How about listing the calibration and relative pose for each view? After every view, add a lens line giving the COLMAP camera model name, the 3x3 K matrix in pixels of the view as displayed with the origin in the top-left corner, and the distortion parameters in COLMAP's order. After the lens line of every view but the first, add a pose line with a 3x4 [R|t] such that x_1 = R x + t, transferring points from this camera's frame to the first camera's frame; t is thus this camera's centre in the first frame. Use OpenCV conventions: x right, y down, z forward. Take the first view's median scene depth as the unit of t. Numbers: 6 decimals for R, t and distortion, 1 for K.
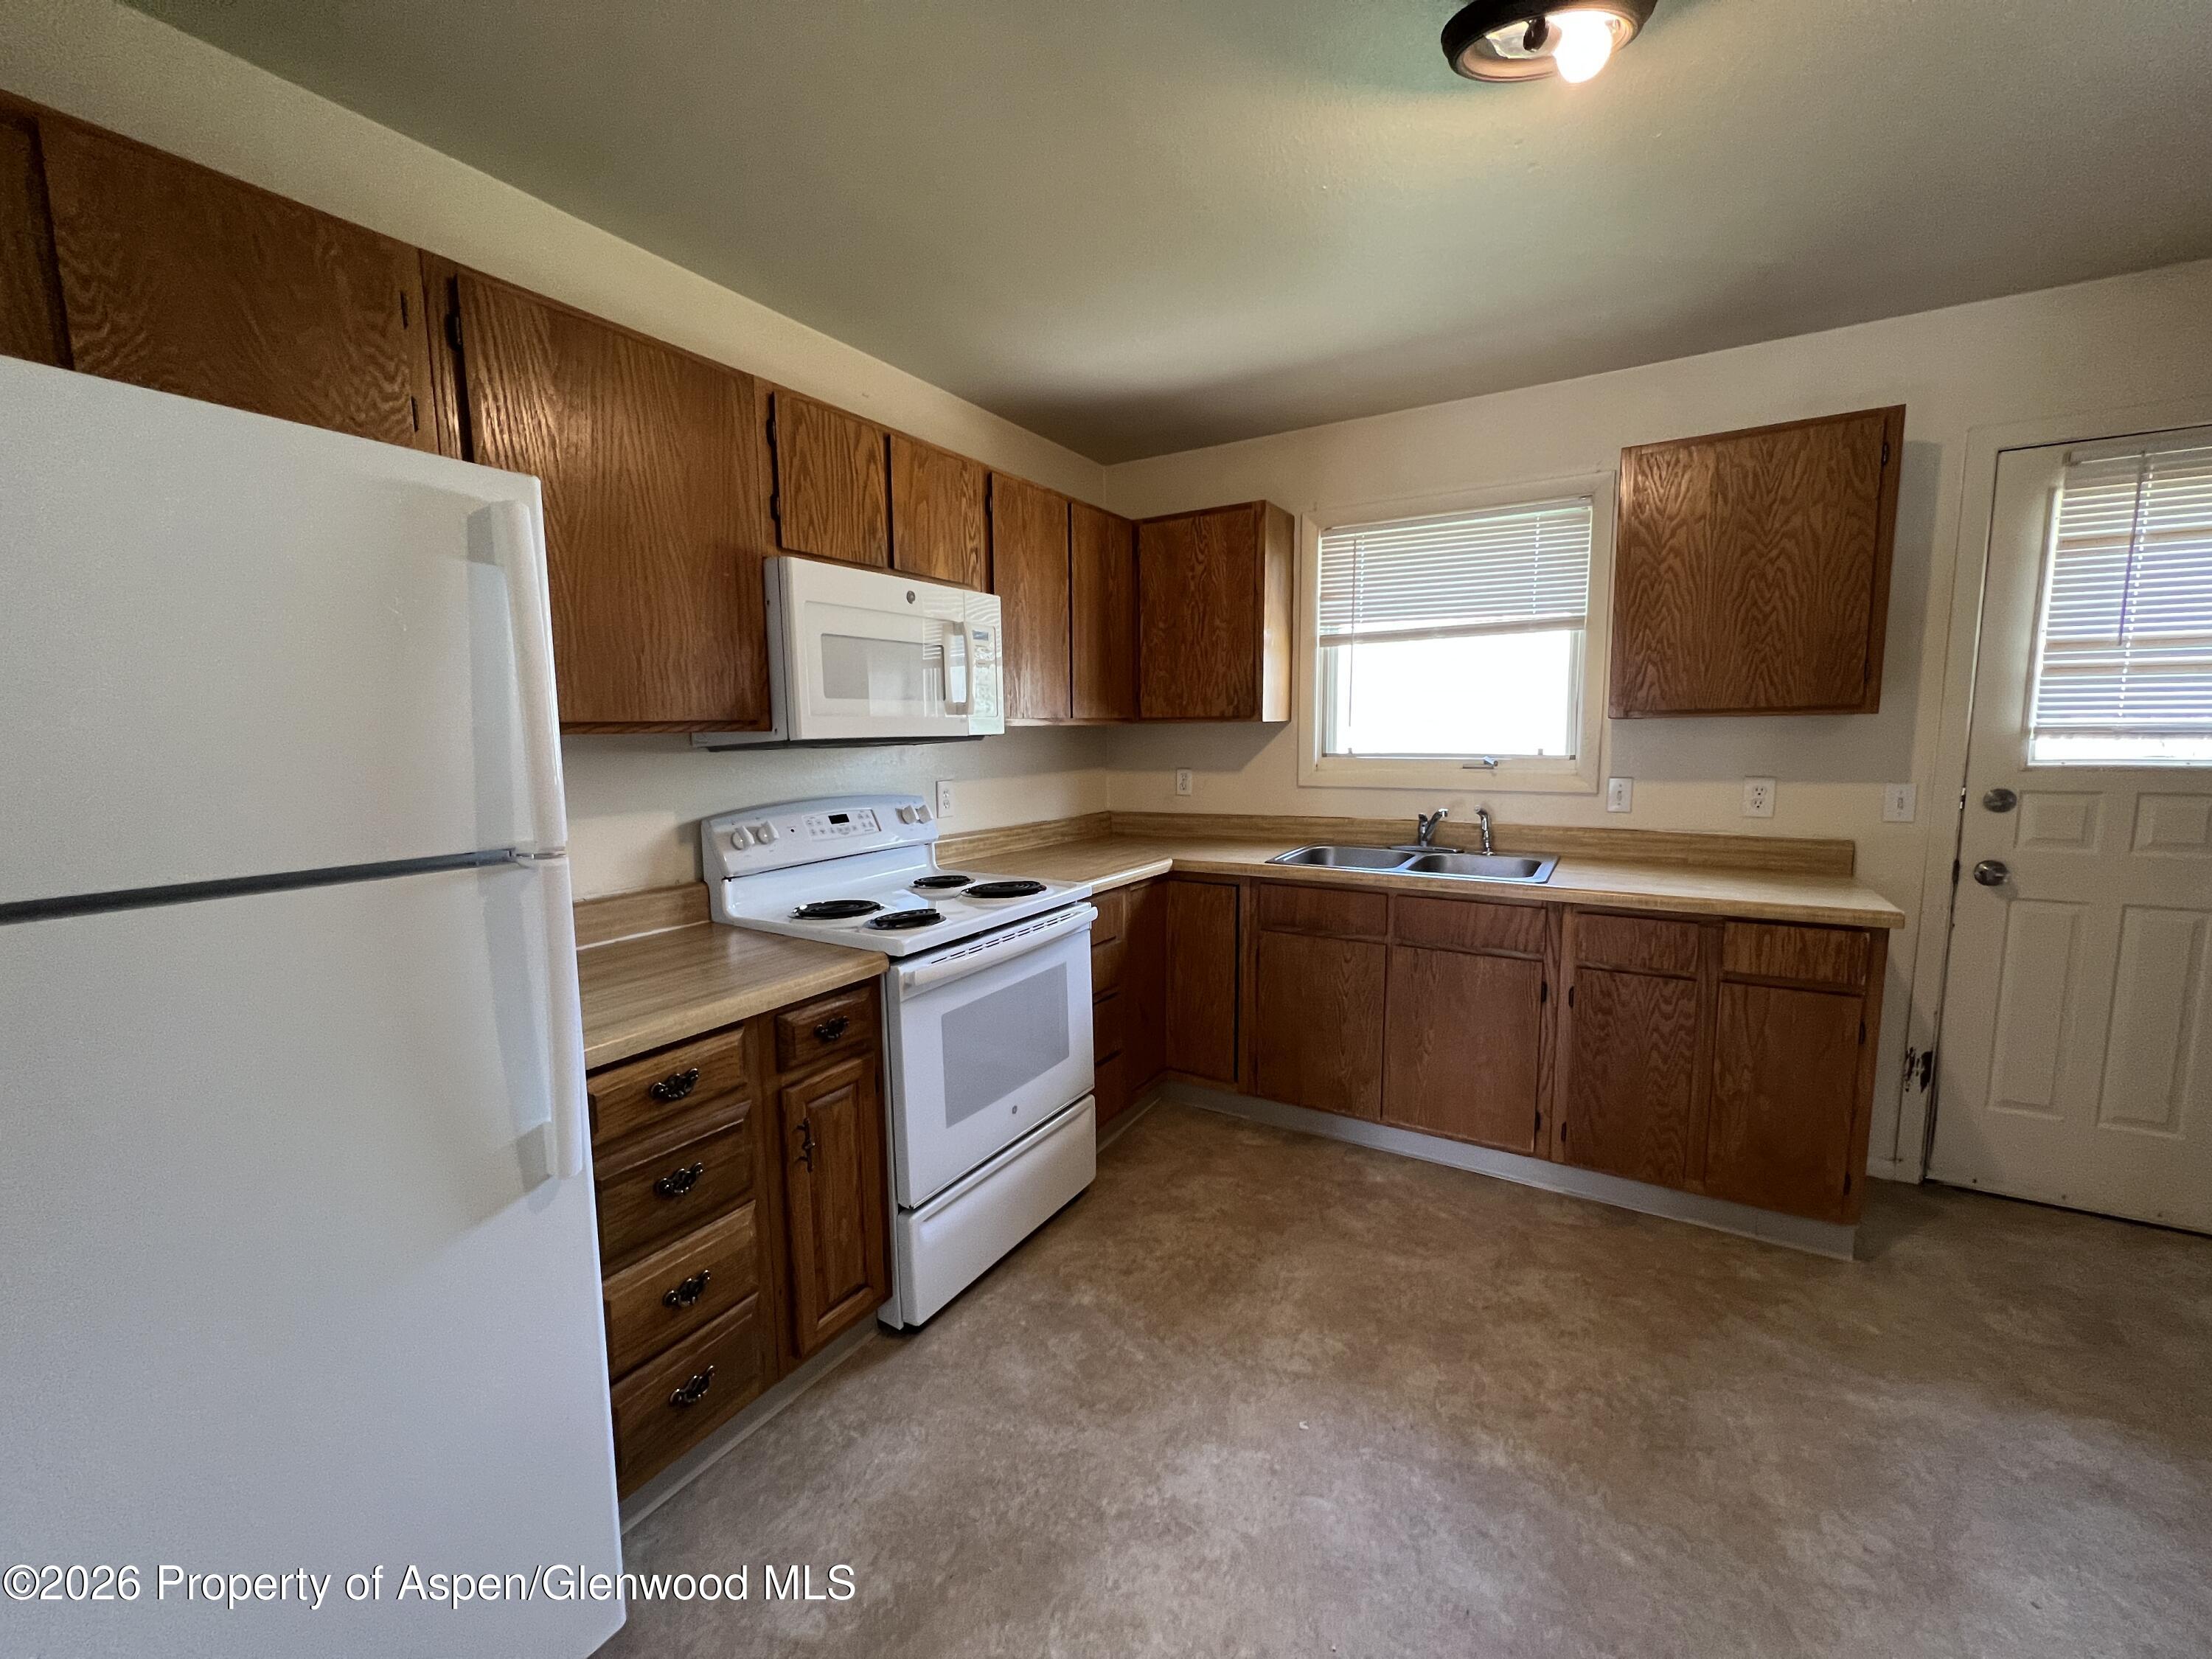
lens RADIAL K [[883.8, 0, 1103.0], [0, 883.8, 832.7], [0, 0, 1]] dist [-0.001698, 0.001295]
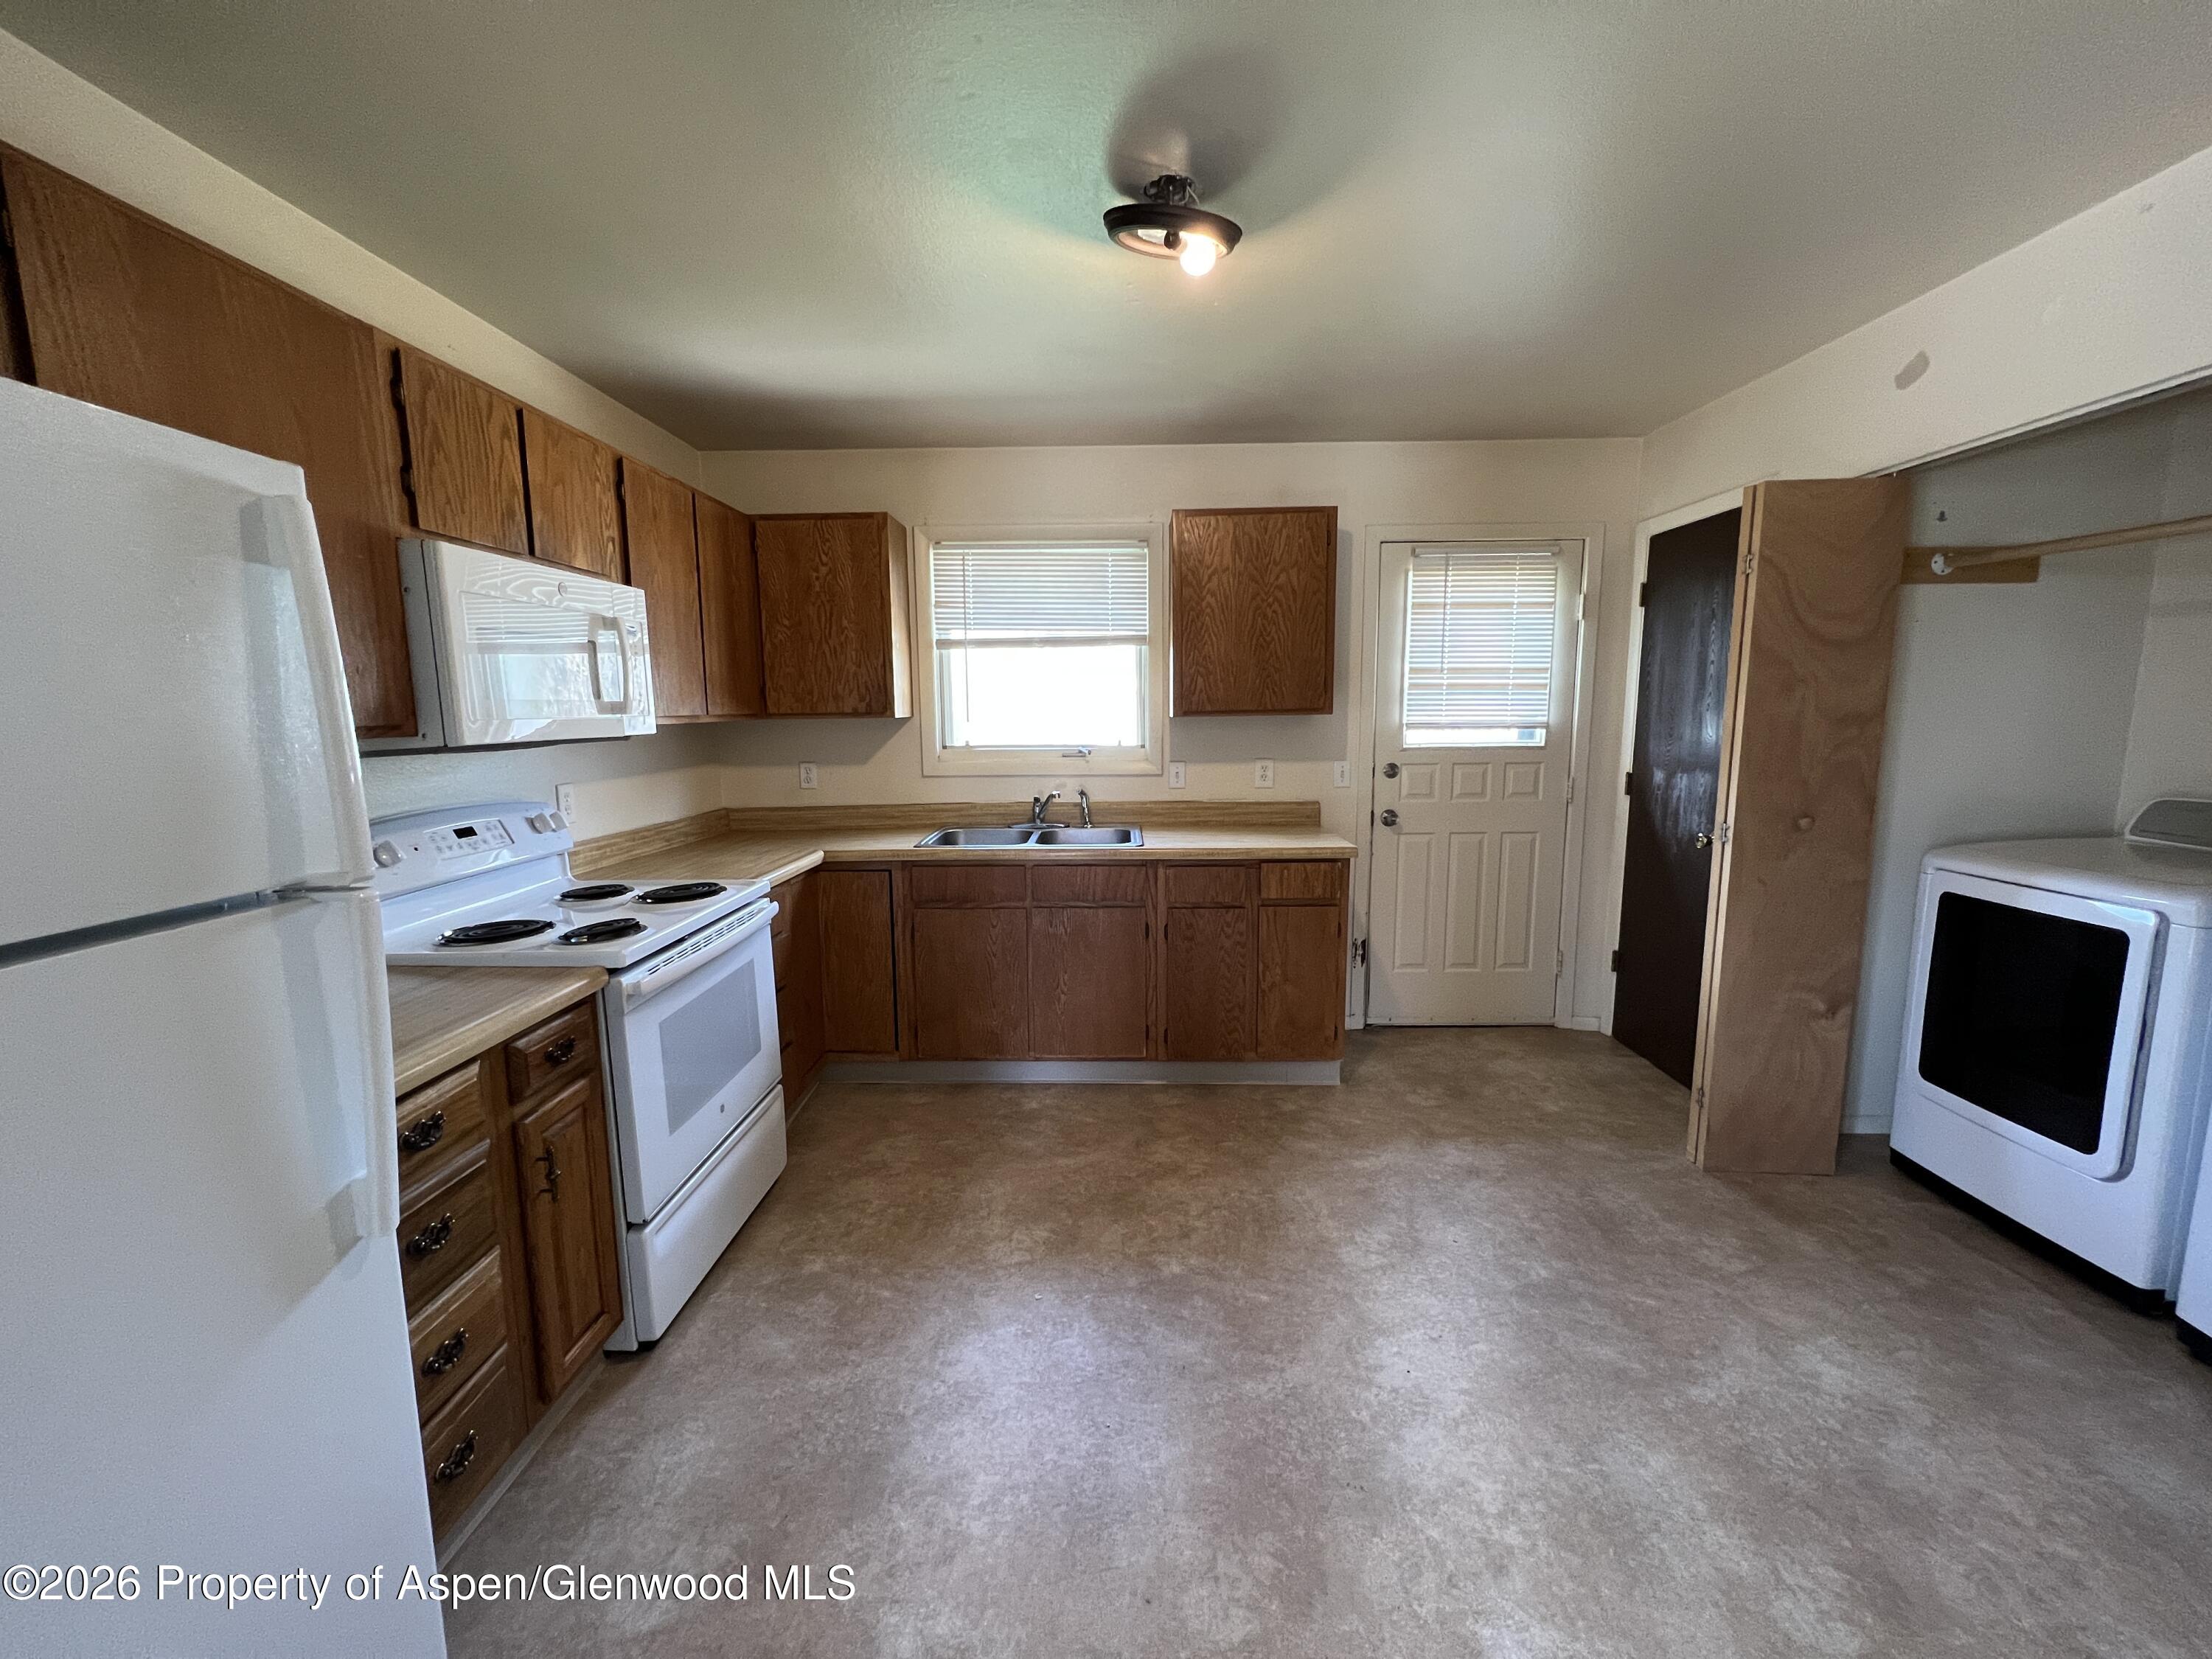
lens RADIAL K [[883.8, 0, 1104.5], [0, 883.8, 830.8], [0, 0, 1]] dist [-0.001698, 0.001295]
pose [[0.865365, -0.065283, 0.496871, -0.197889], [0.058294, 0.997861, 0.029582, -0.006428], [-0.497740, 0.003366, 0.867320, -0.089229]]
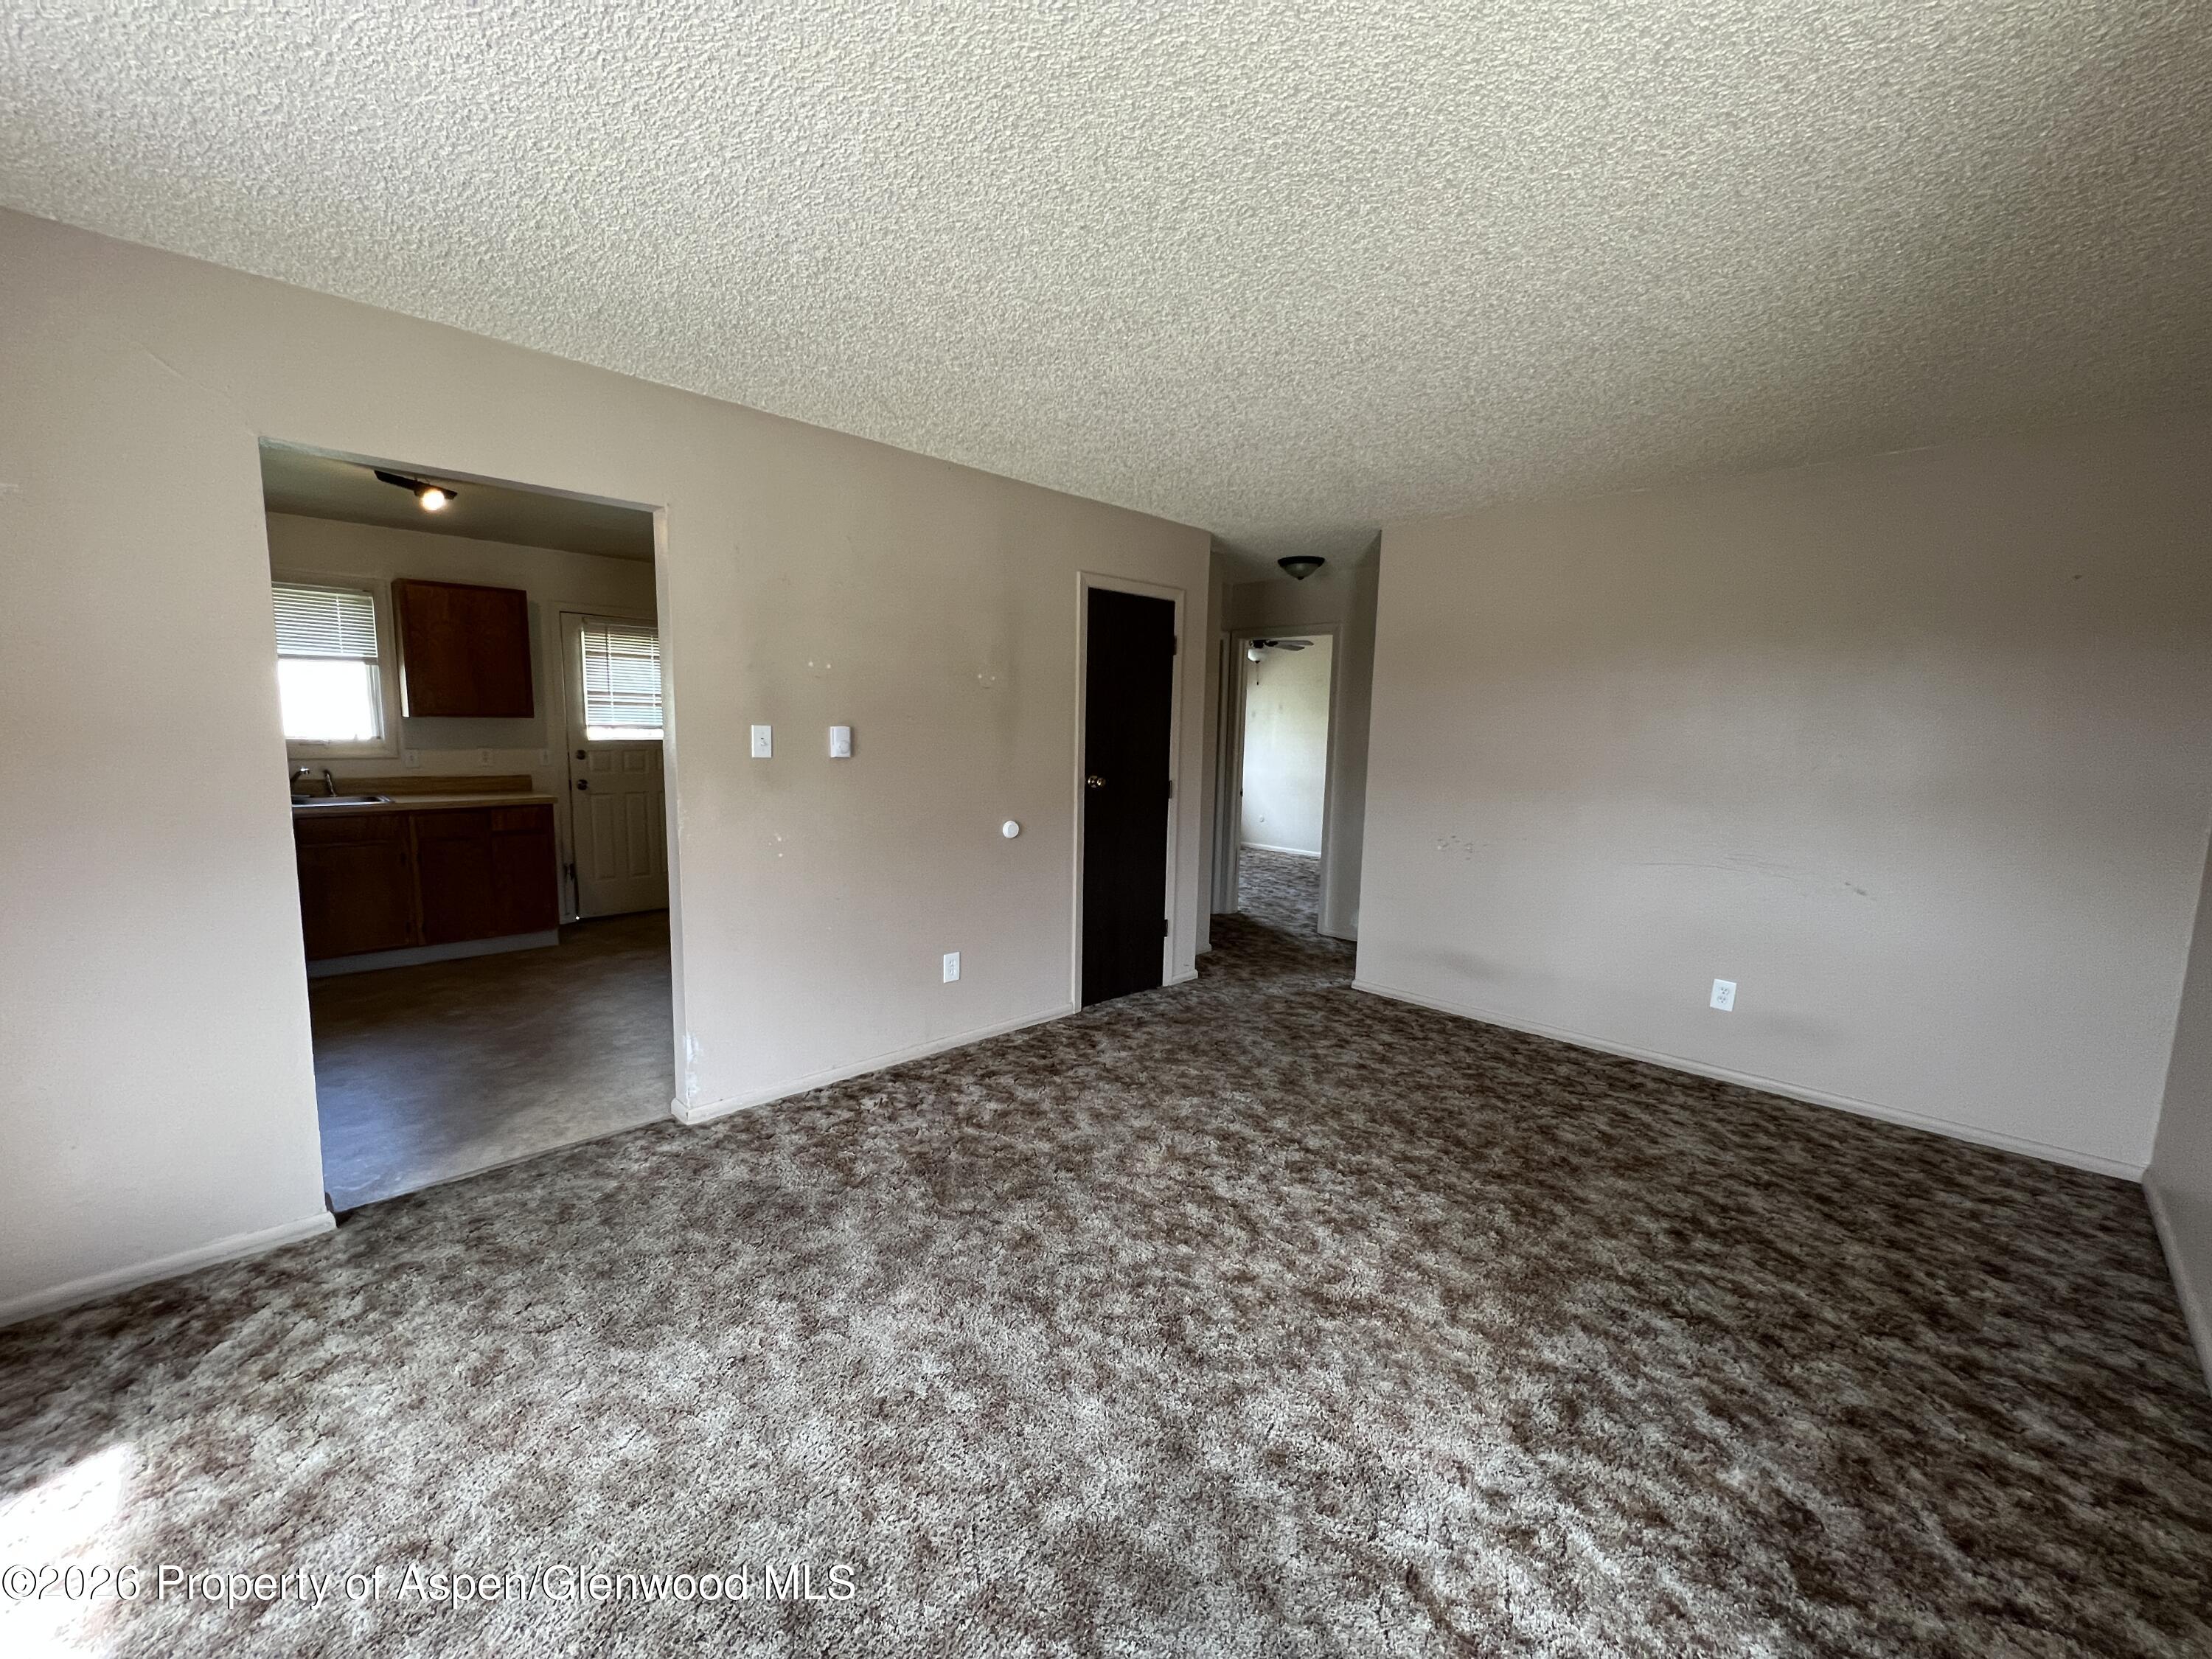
lens RADIAL K [[883.8, 0, 1105.1], [0, 883.8, 834.7], [0, 0, 1]] dist [-0.001698, 0.001295]
pose [[0.238777, -0.107345, 0.965123, -1.077376], [0.094211, 0.991744, 0.086998, 0.114196], [-0.966494, 0.070152, 0.246919, -1.044810]]
